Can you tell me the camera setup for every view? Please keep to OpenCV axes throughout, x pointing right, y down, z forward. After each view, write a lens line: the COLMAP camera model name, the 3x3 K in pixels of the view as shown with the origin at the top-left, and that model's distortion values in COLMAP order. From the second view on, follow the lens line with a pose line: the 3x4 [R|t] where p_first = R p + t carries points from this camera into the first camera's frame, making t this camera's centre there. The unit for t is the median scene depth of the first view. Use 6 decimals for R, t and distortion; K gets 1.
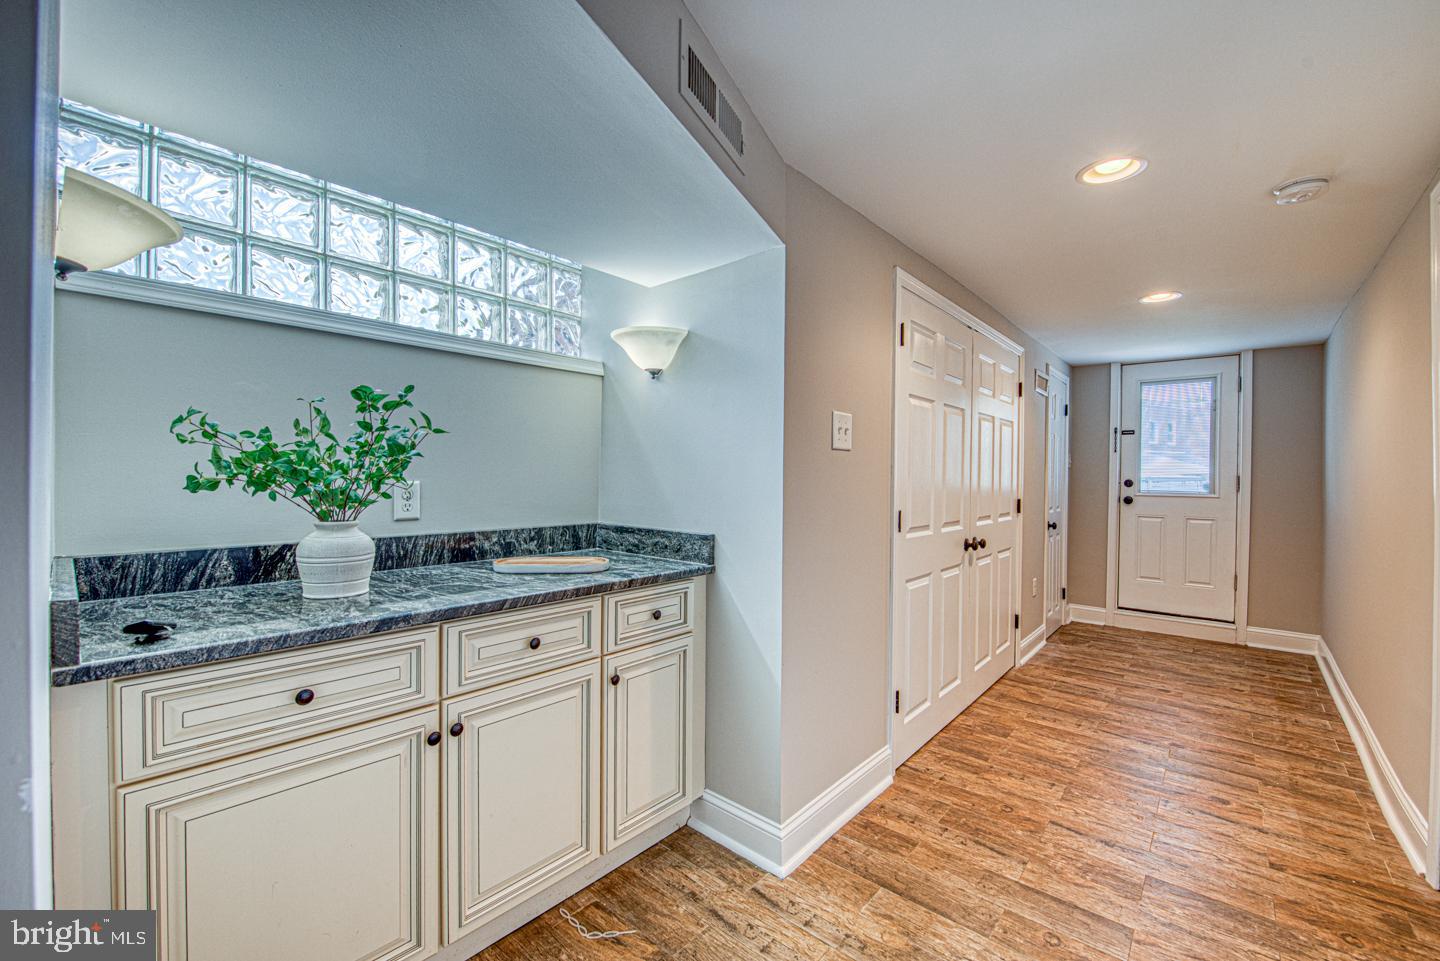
lens RADIAL K [[584.1, 0, 721.2], [0, 584.1, 479.8], [0, 0, 1]] dist [-0.001474, -0.000189]
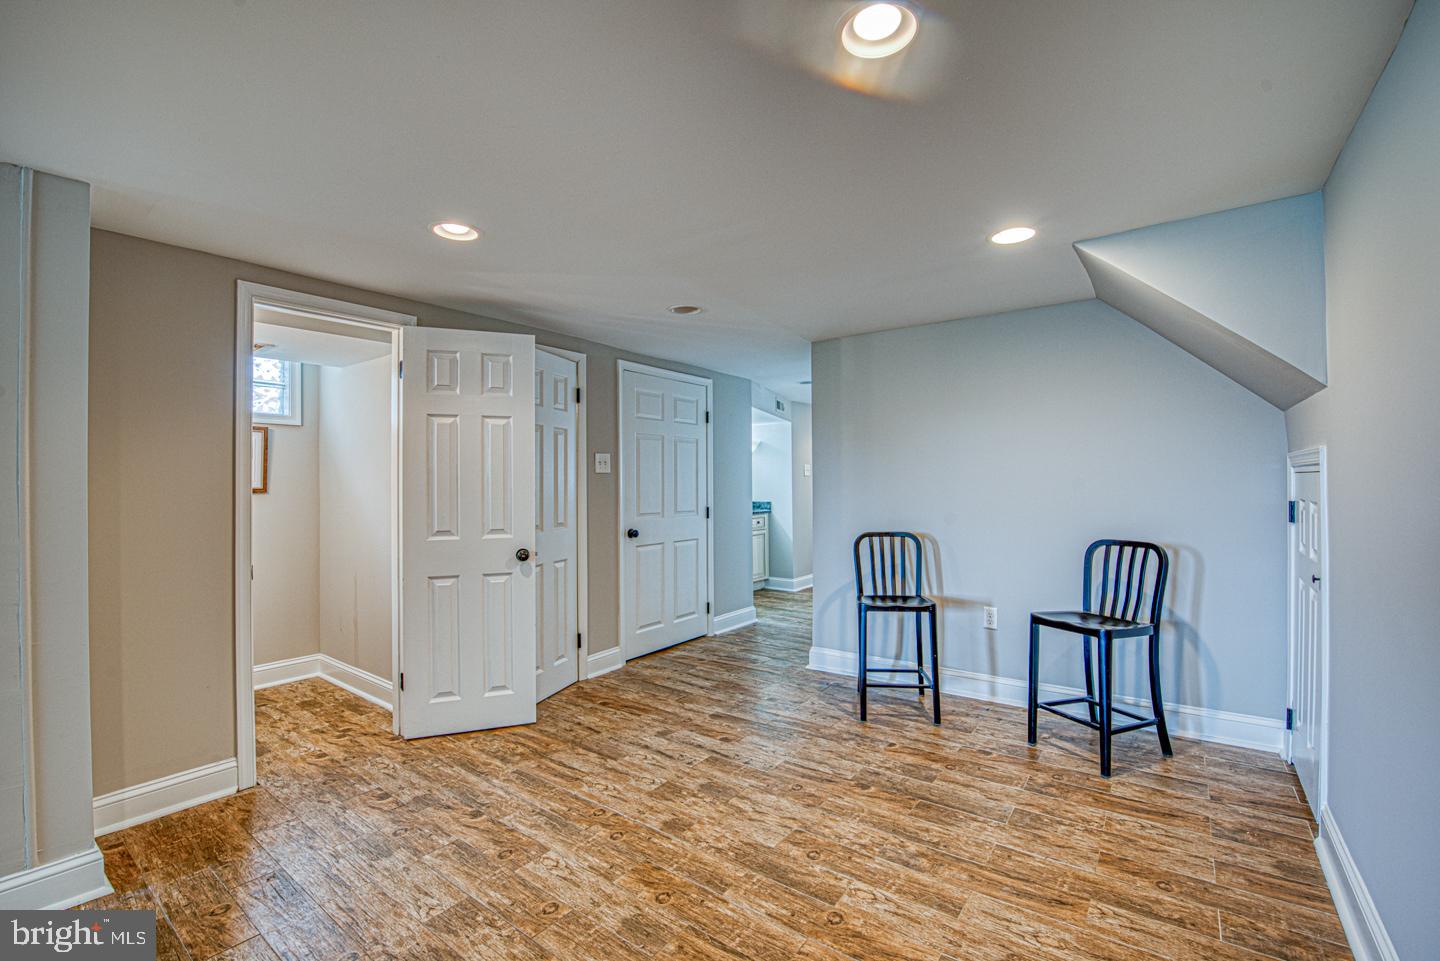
lens RADIAL K [[623.6, 0, 720.3], [0, 623.6, 485.3], [0, 0, 1]] dist [0.001140, 0.000090]
pose [[0.996838, -0.015459, 0.077943, -0.596614], [0.016276, 0.999819, -0.009861, 0.029849], [-0.077776, 0.011099, 0.996909, -2.659699]]
